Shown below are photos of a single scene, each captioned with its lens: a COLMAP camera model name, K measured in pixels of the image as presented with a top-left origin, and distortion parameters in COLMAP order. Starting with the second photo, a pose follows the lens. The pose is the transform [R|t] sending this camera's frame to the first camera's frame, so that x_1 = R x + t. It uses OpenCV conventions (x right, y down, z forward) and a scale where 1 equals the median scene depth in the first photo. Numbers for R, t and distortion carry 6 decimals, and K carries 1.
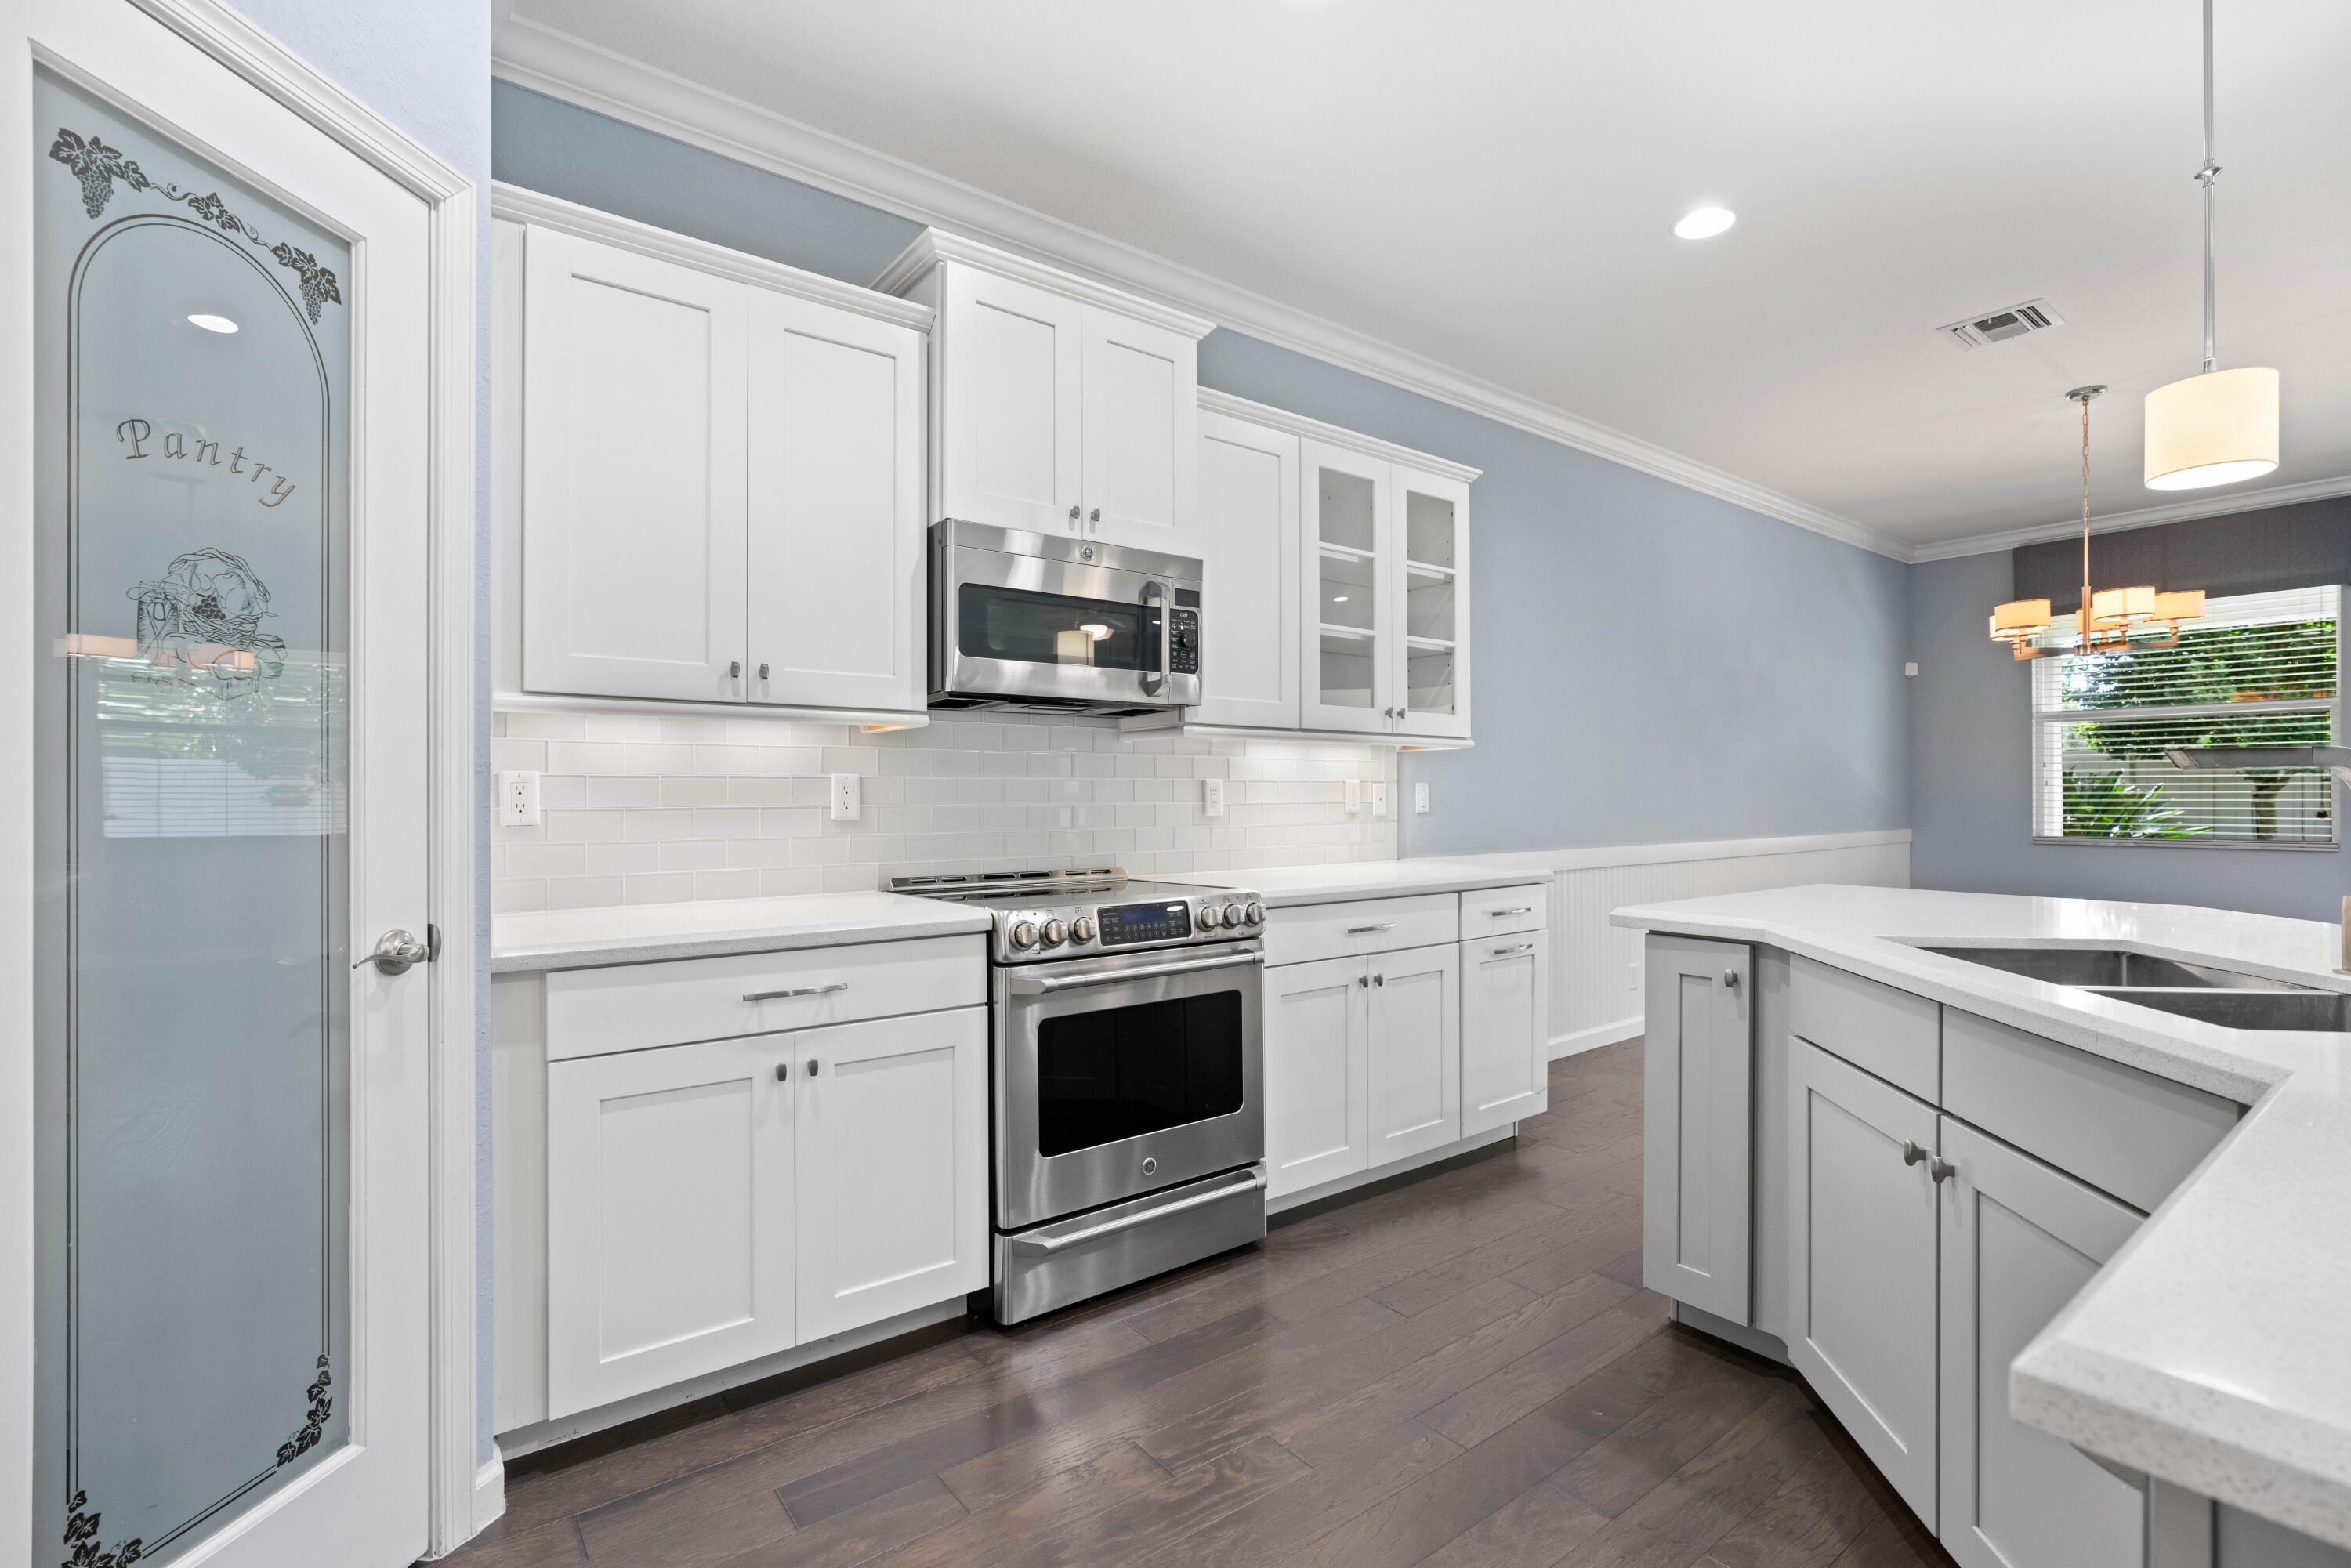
lens RADIAL K [[1082.1, 0, 1175.5], [0, 1082.1, 784.0], [0, 0, 1]] dist [0.015733, 0.001335]
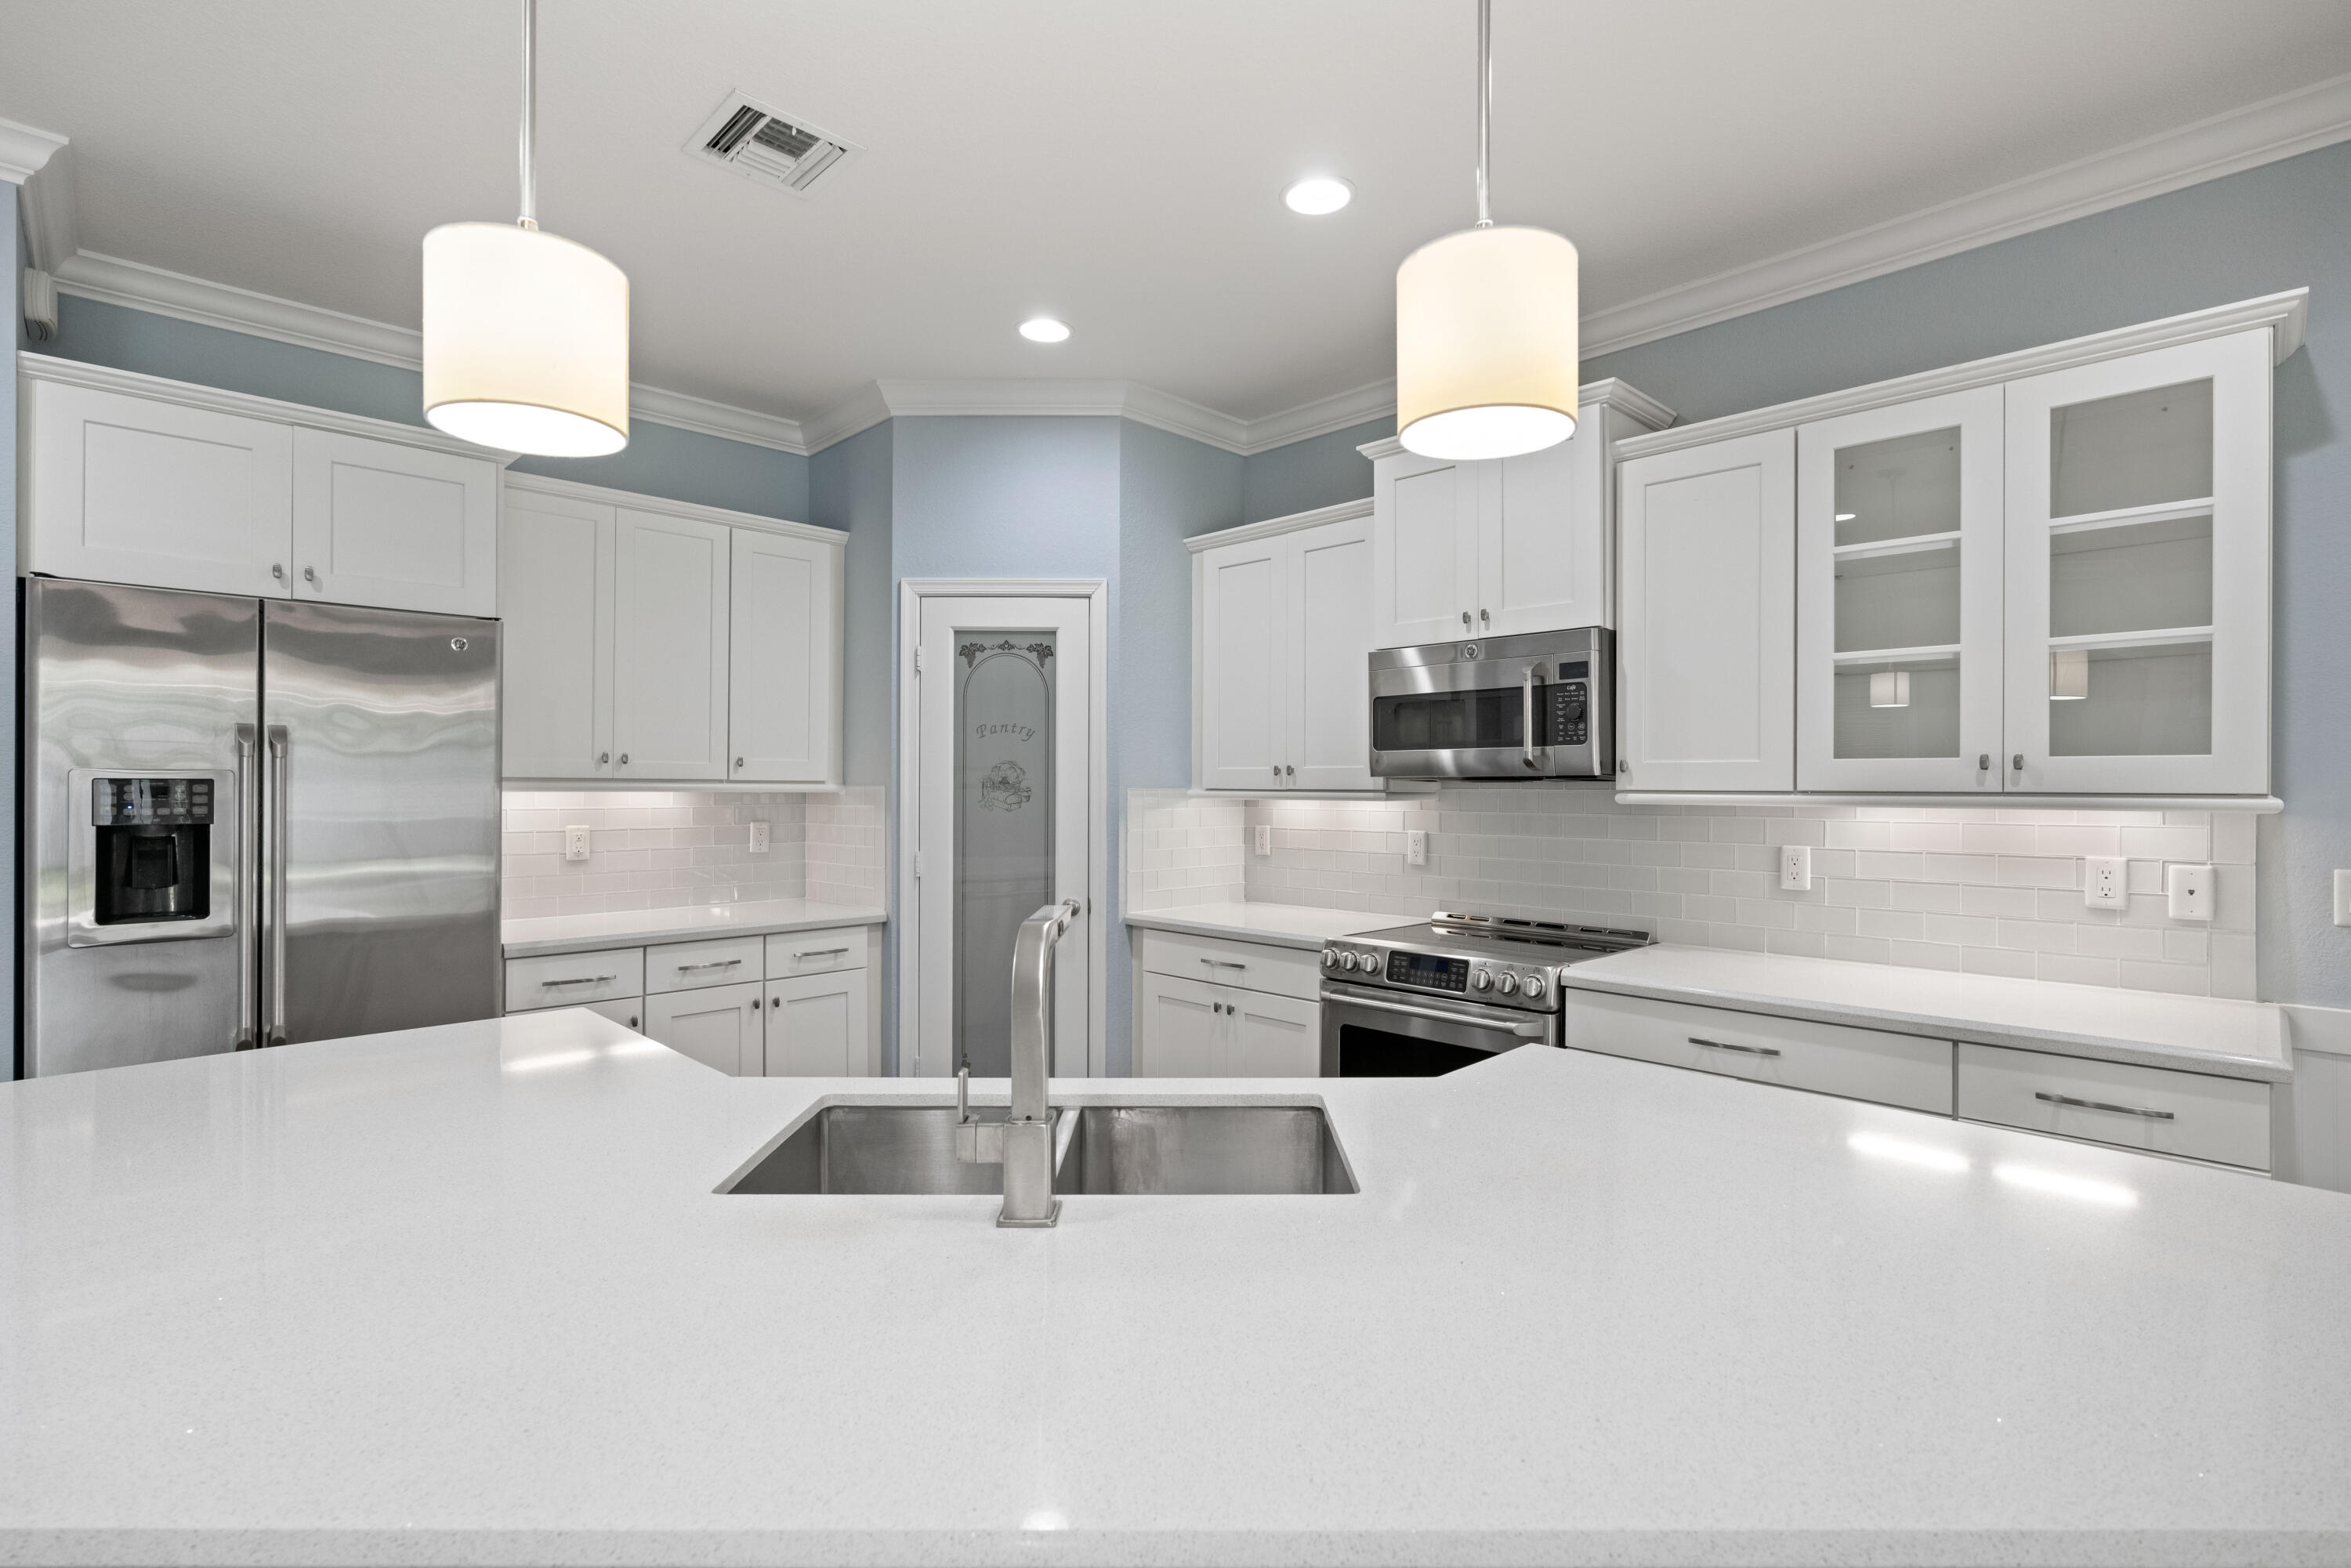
lens RADIAL K [[1082.1, 0, 1175.5], [0, 1082.1, 784.0], [0, 0, 1]] dist [0.015733, 0.001335]
pose [[0.132649, -0.000323, -0.991163, 1.748619], [0.009405, 0.999955, 0.000933, -0.126145], [0.991118, -0.009446, 0.132646, 0.898613]]
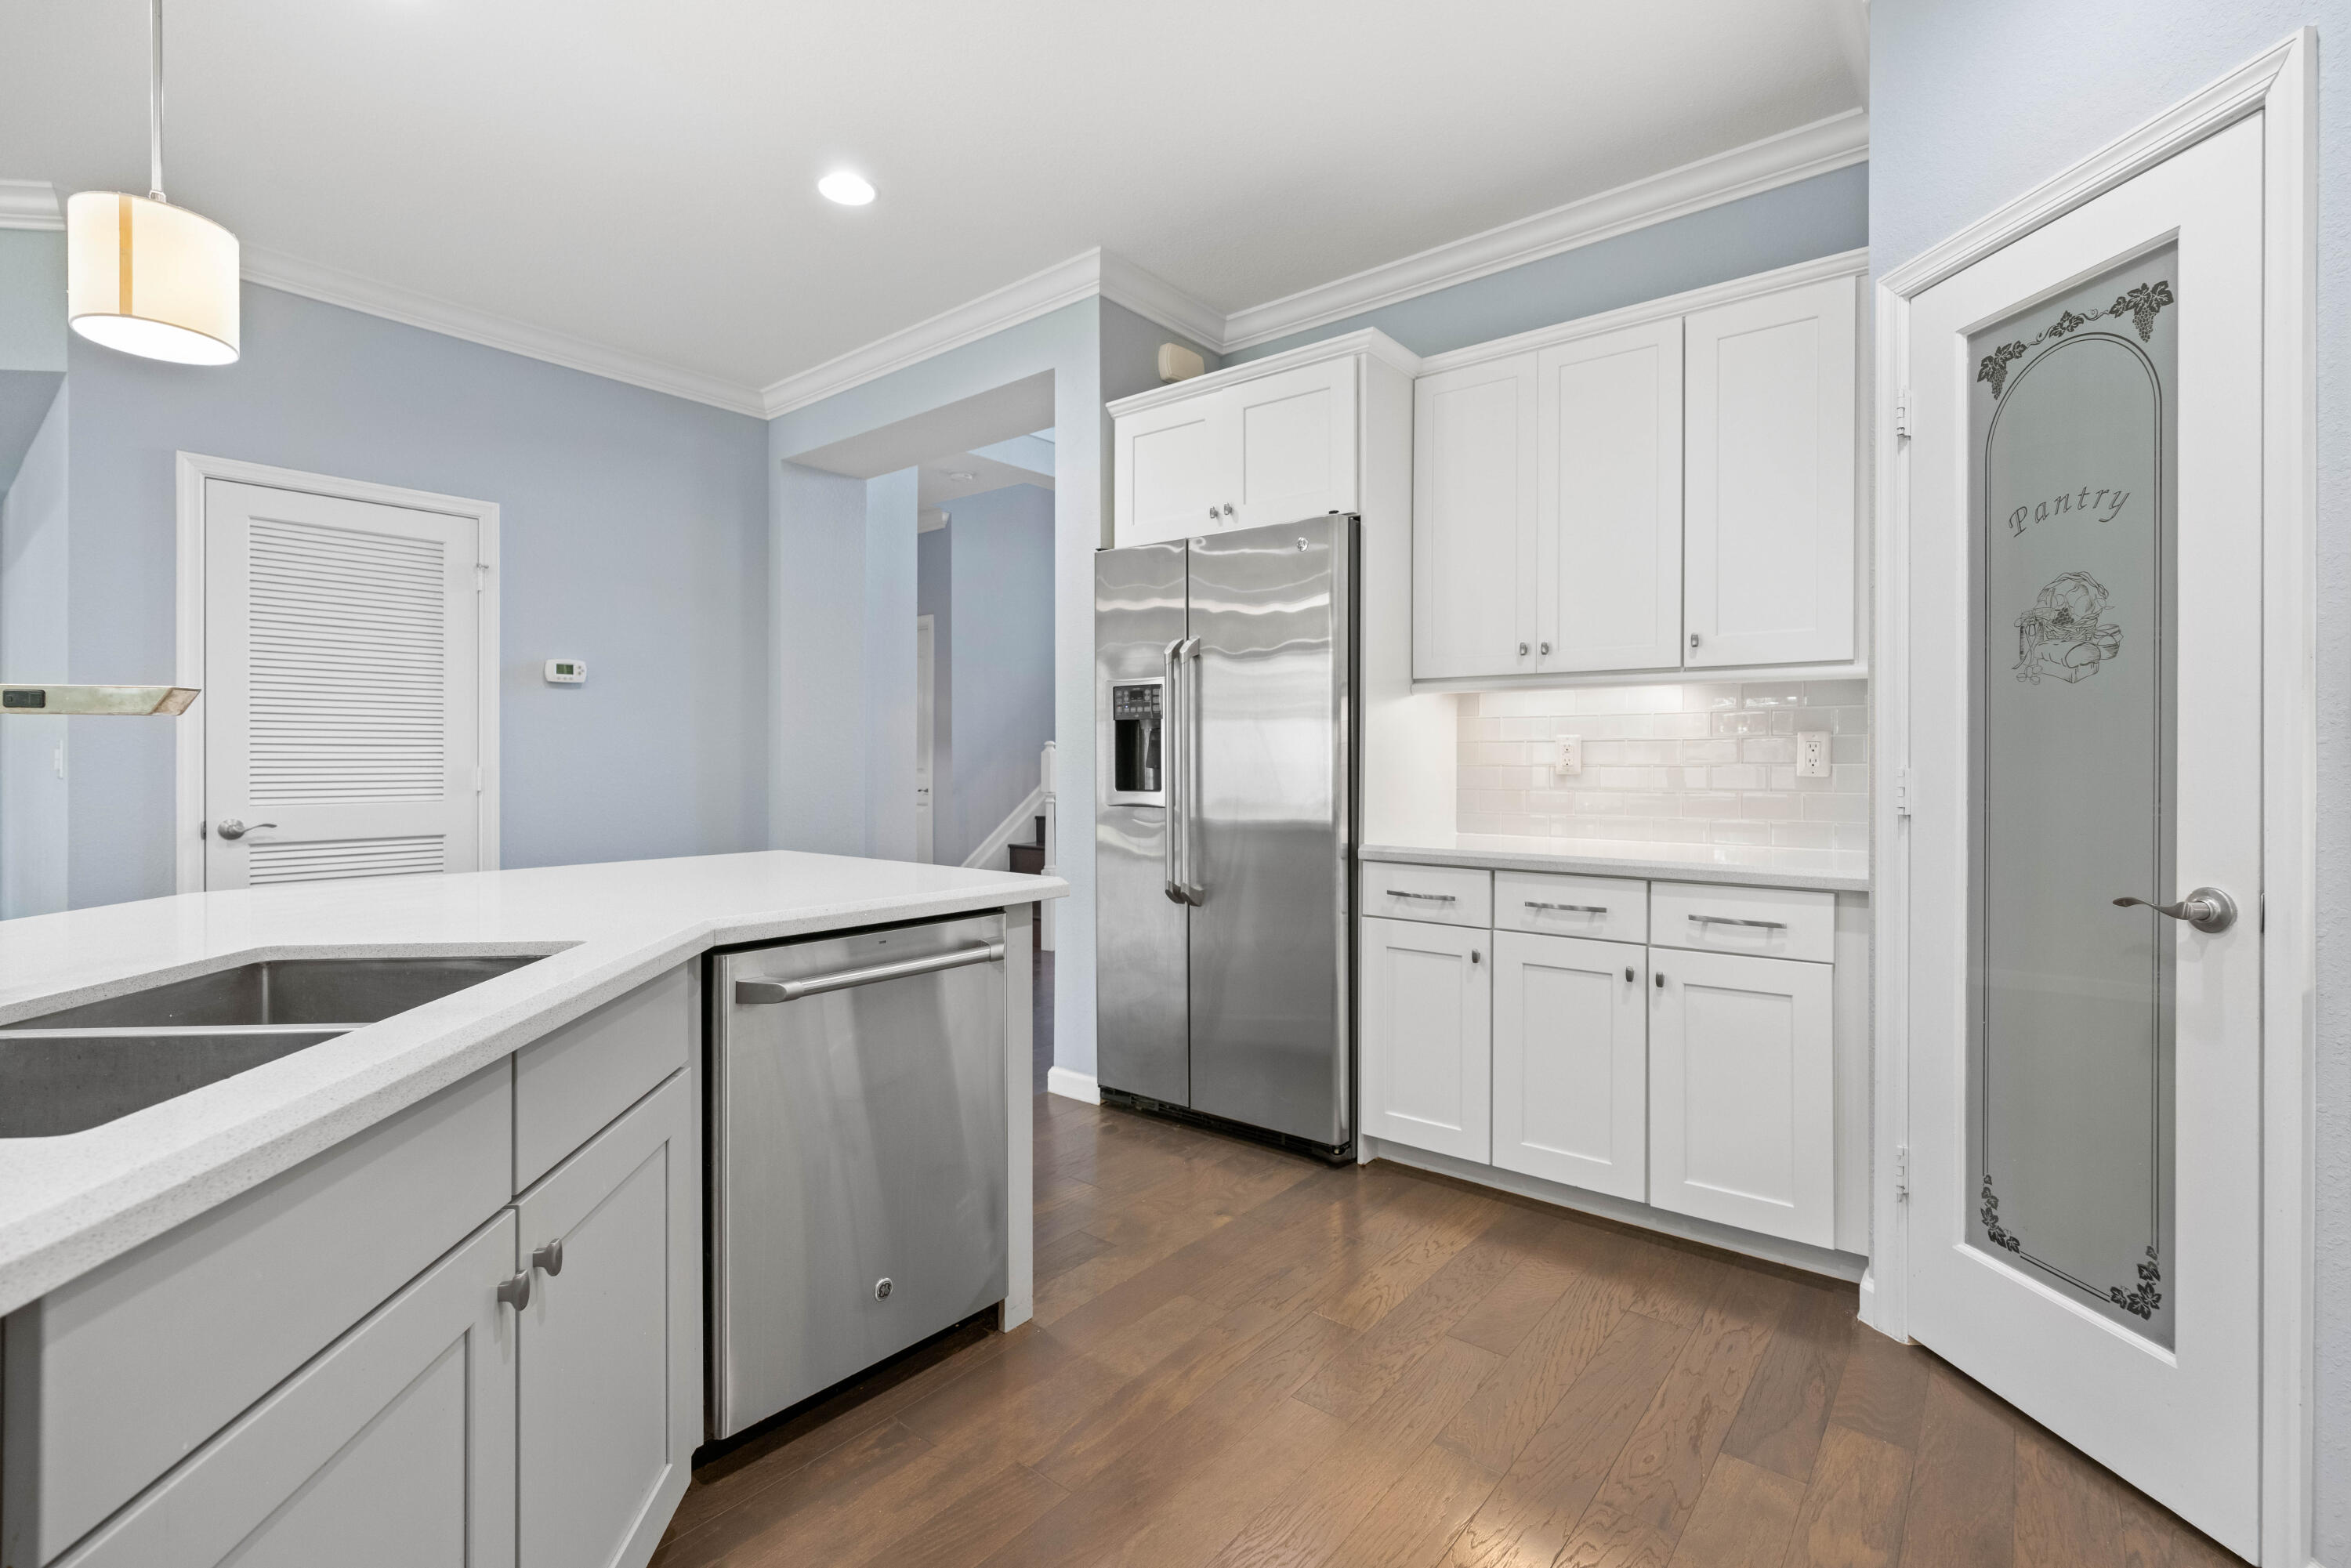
lens RADIAL K [[1074.3, 0, 1183.7], [0, 1074.3, 757.8], [0, 0, 1]] dist [-0.000516, 0.000872]
pose [[-0.967946, -0.001576, -0.251153, 0.434885], [0.002122, 0.999893, -0.014453, 0.026455], [0.251149, -0.014522, -0.967839, 1.695514]]
